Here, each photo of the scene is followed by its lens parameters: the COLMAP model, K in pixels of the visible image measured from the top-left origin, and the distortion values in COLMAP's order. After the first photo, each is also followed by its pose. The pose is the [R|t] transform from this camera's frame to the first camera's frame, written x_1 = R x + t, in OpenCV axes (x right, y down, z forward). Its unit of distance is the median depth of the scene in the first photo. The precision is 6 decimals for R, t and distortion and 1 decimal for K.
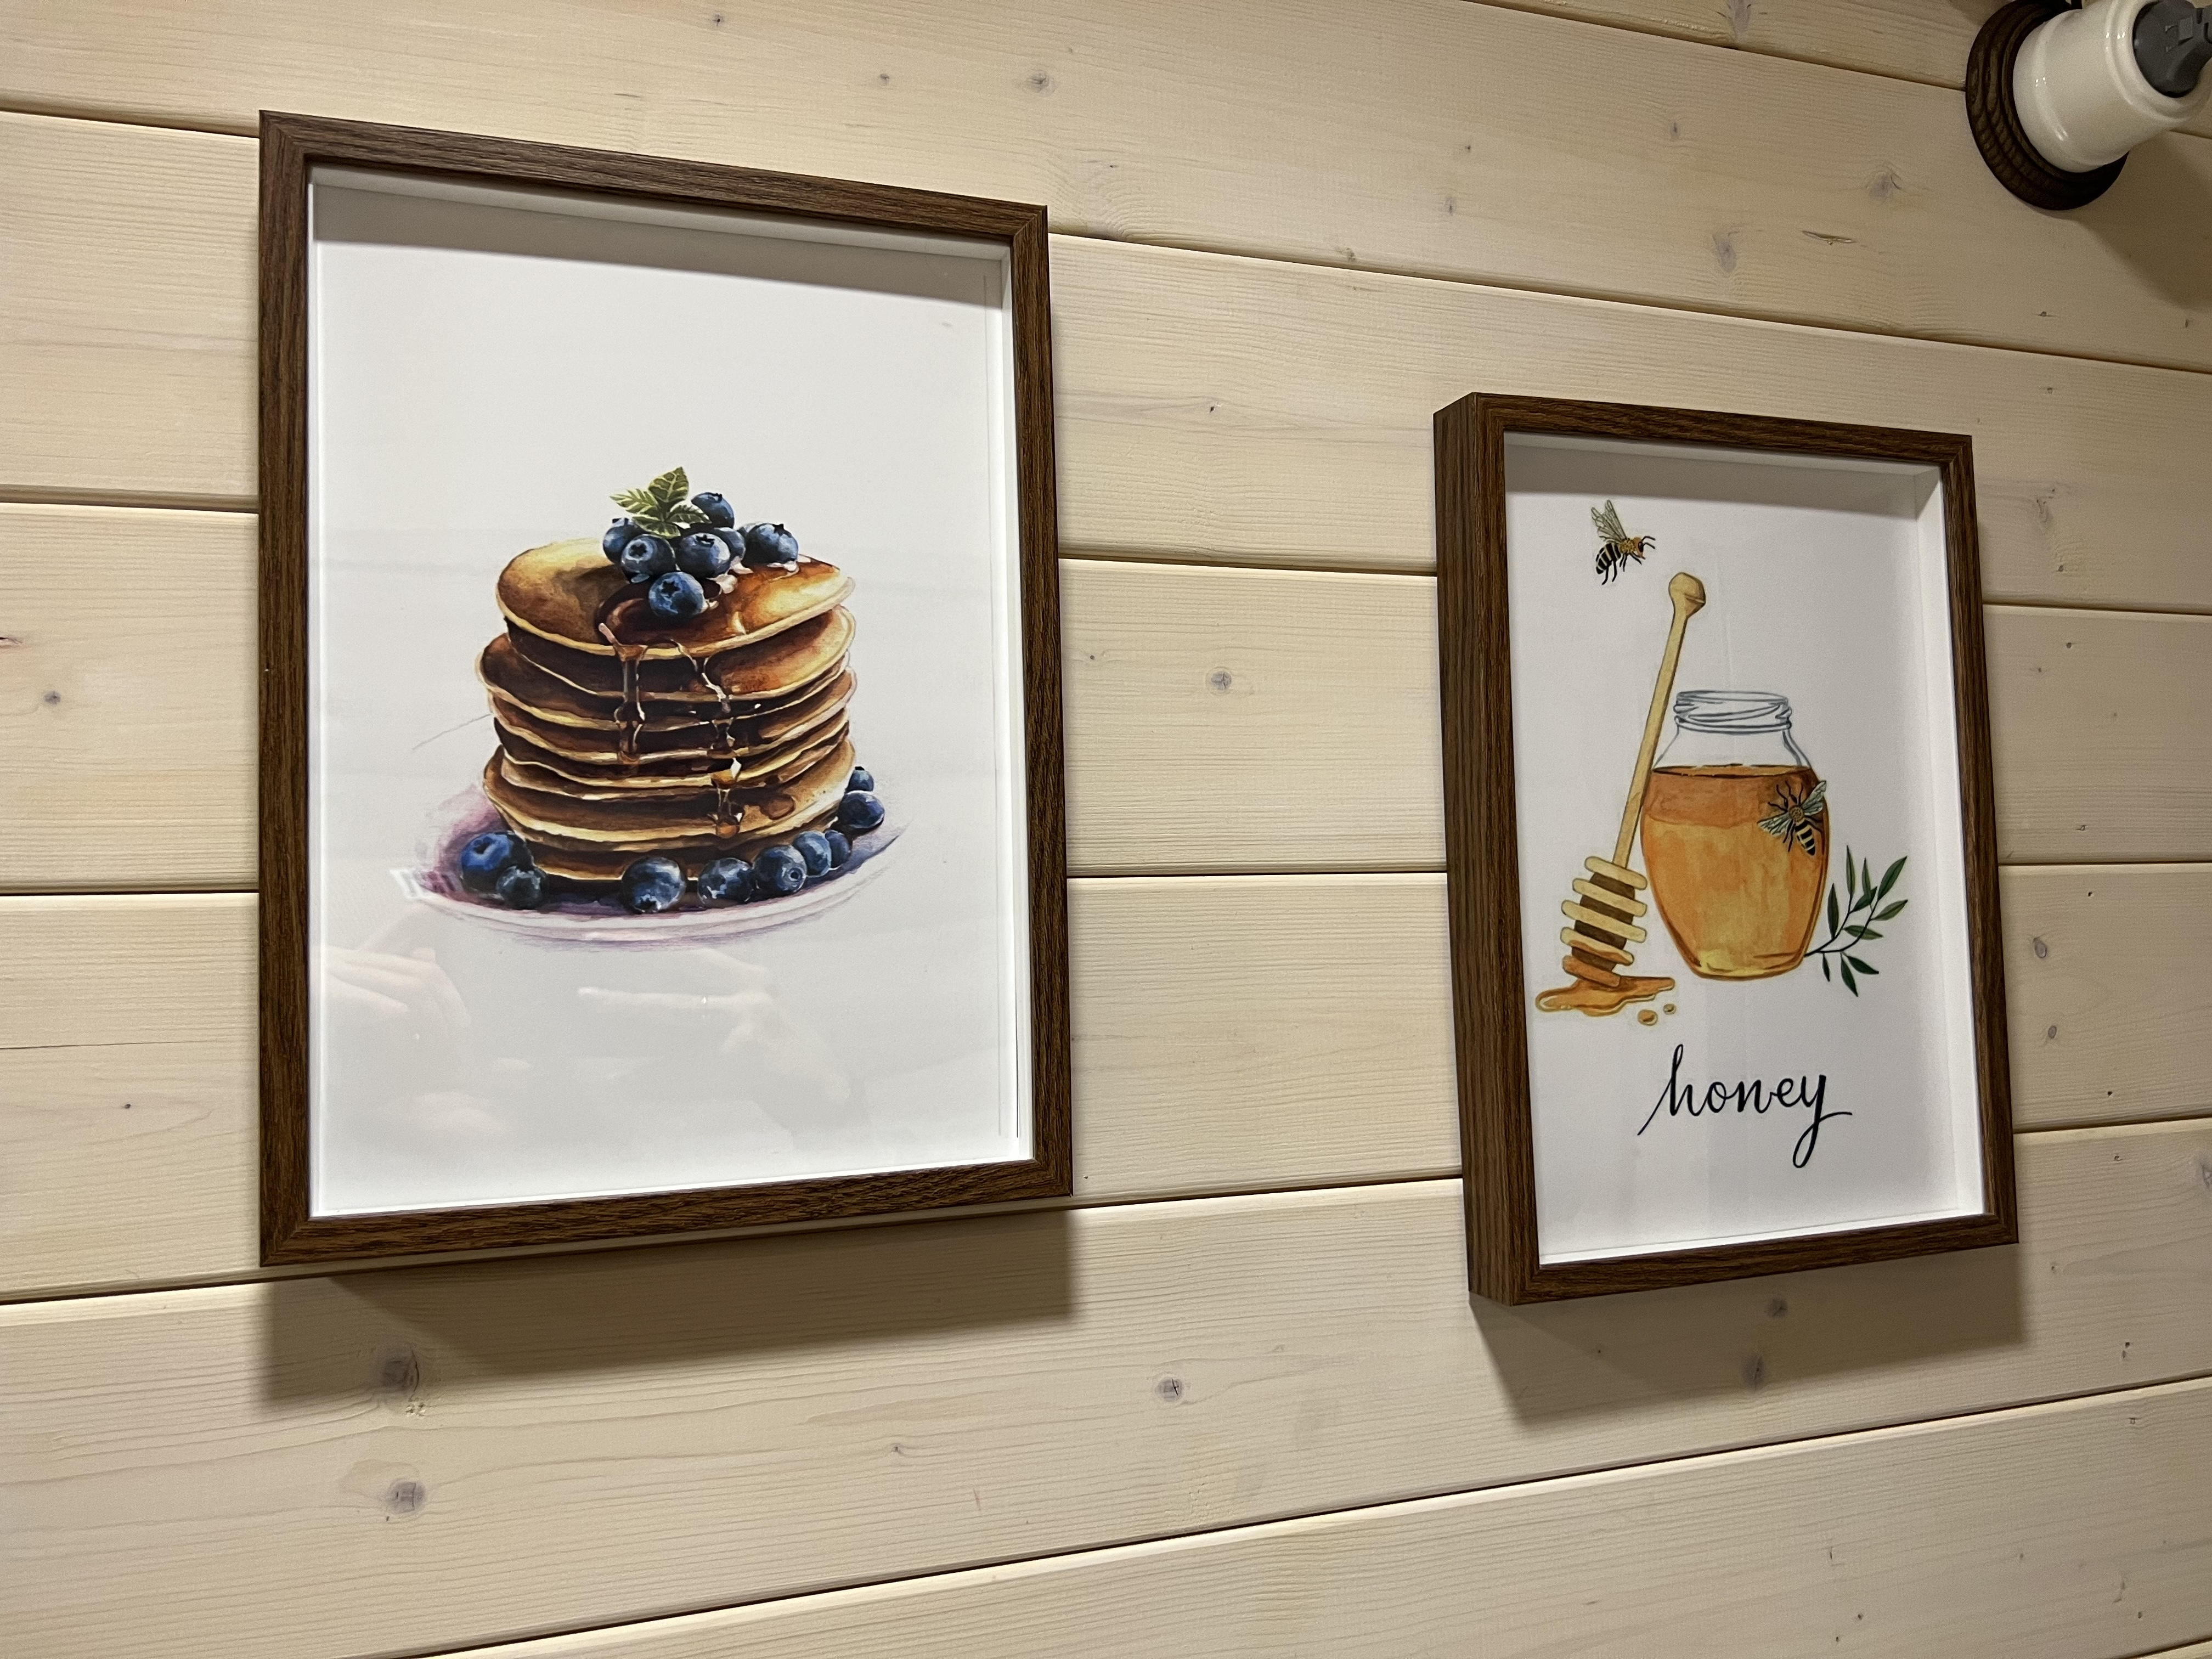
lens RADIAL K [[1677.2, 0, 1106.0], [0, 1677.2, 829.5], [0, 0, 1]] dist [0.009604, 0.000355]
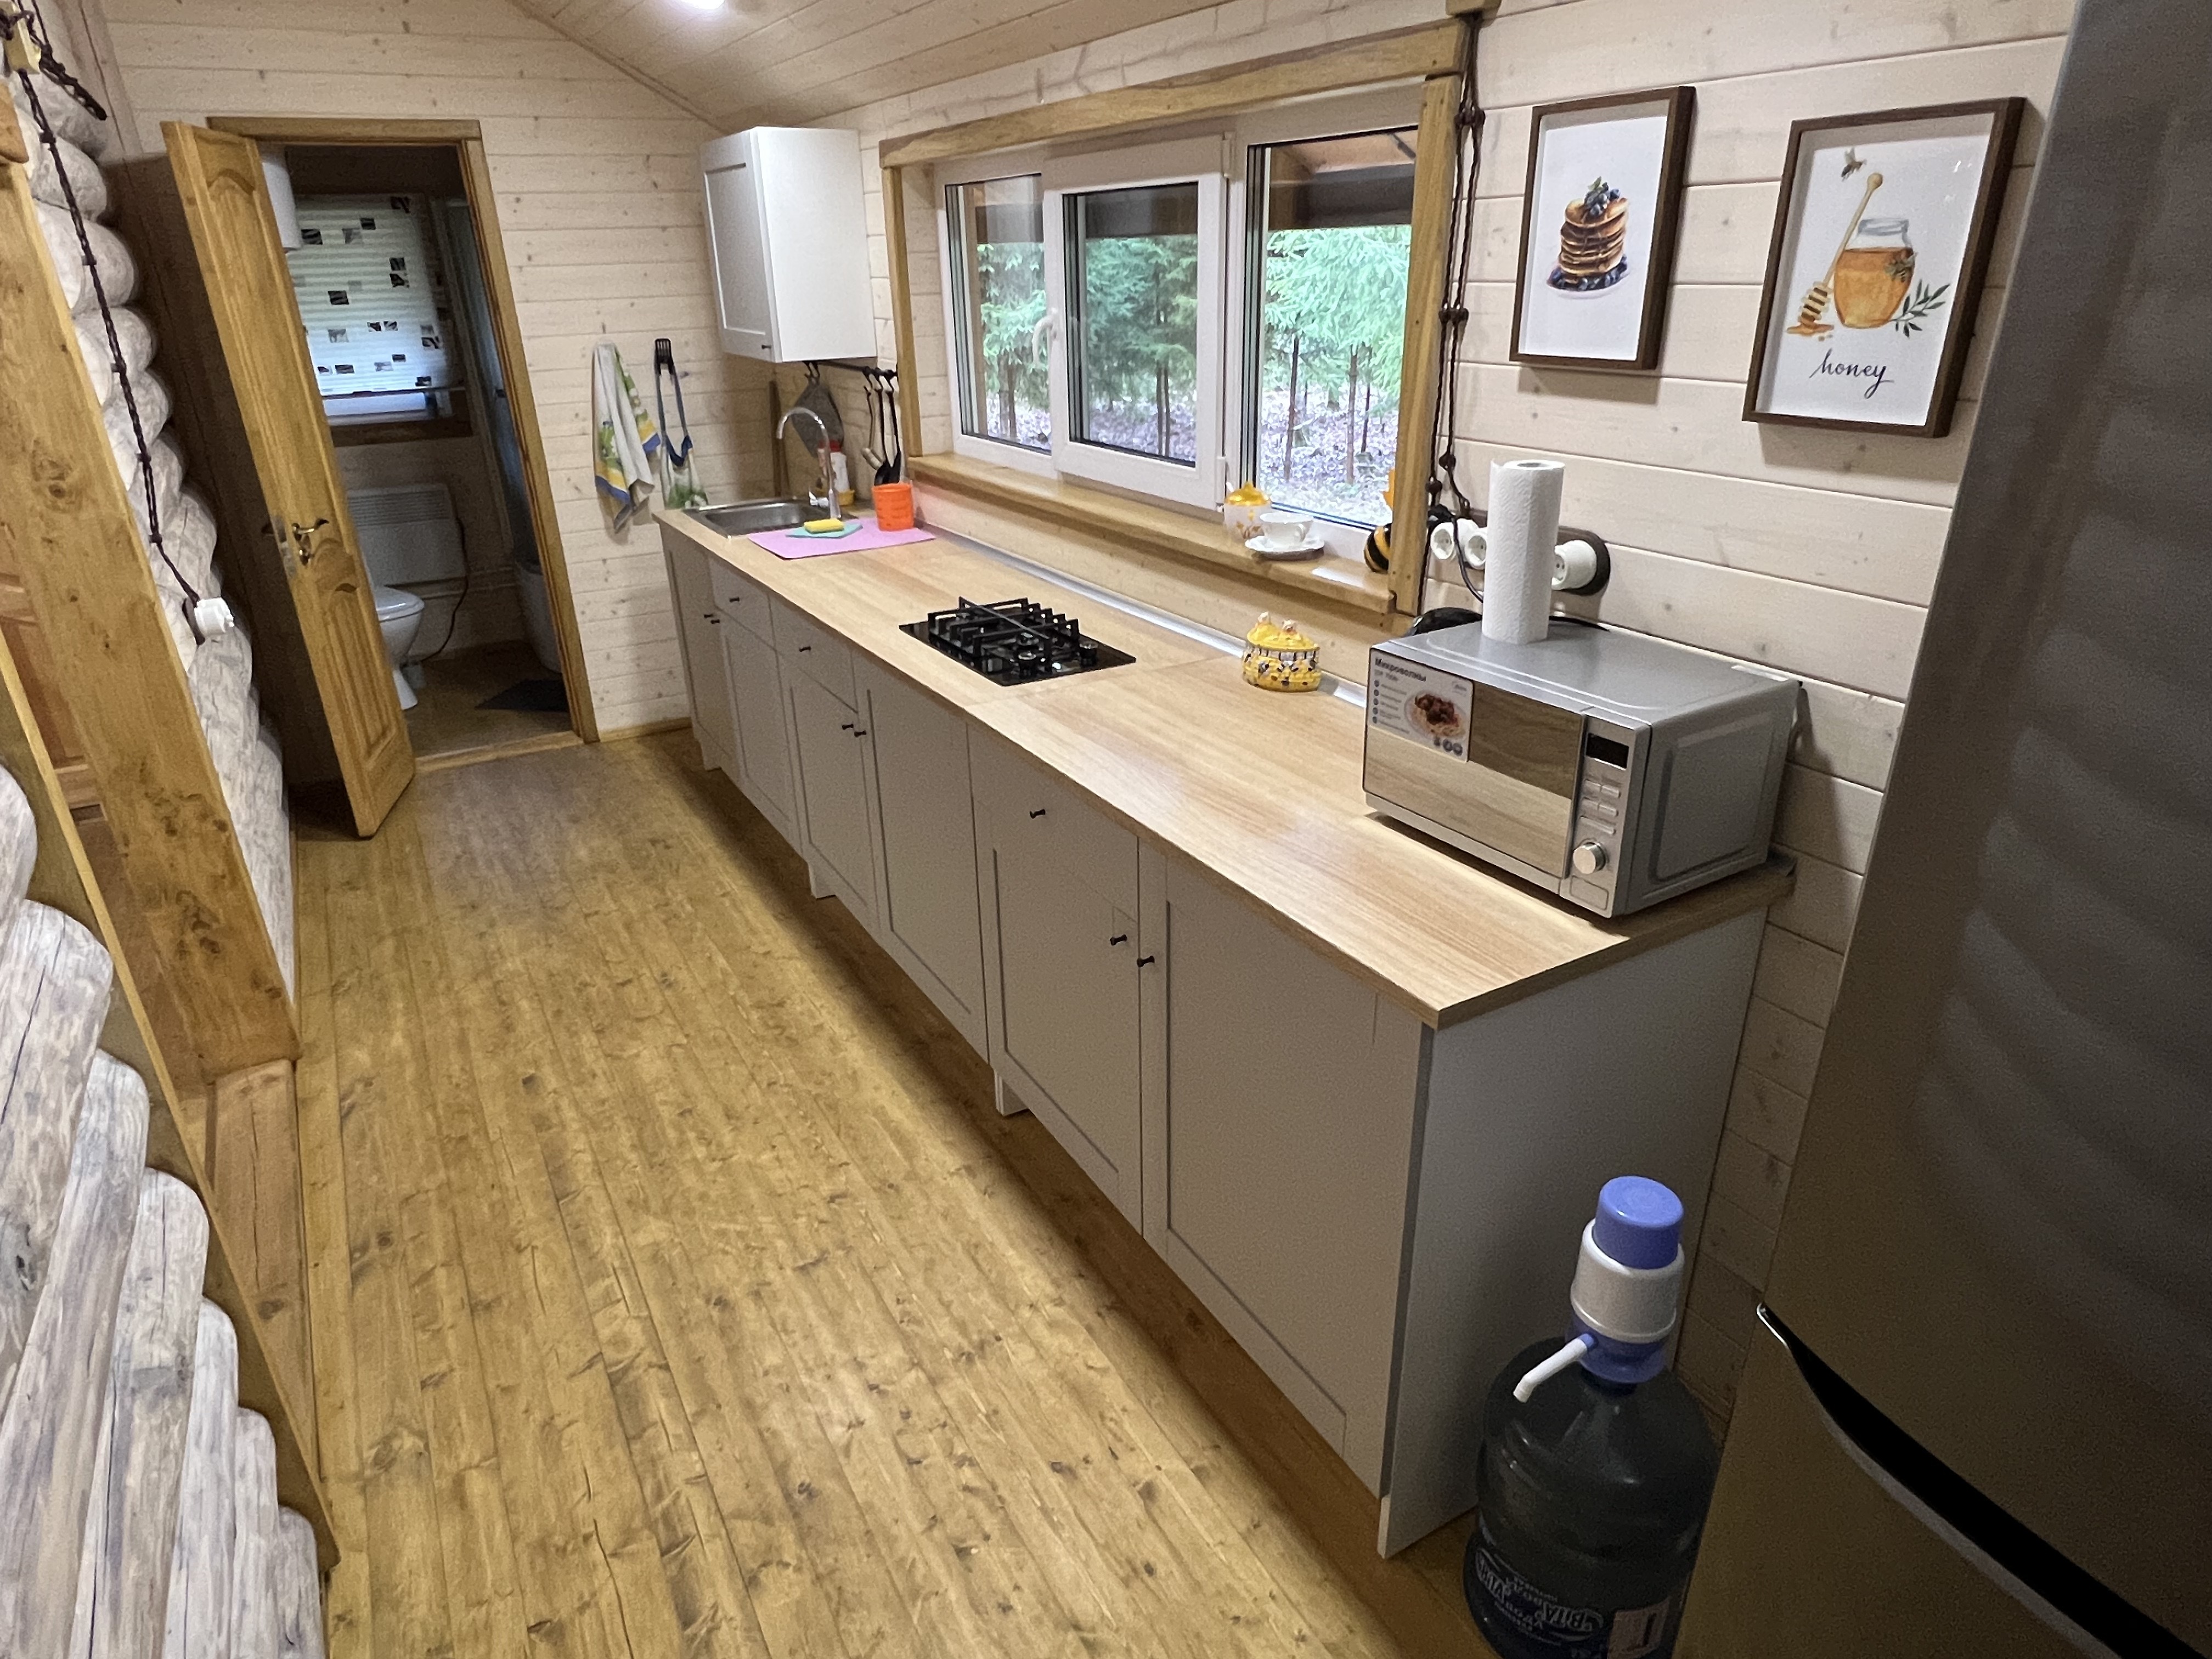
lens RADIAL K [[1299.9, 0, 1106.0], [0, 1299.9, 829.5], [0, 0, 1]] dist [0.000035, -0.000769]
pose [[0.185496, 0.418797, -0.888932, 2.581625], [0.075389, 0.895900, 0.437812, -0.224546], [0.979749, -0.148228, 0.134613, -0.741427]]
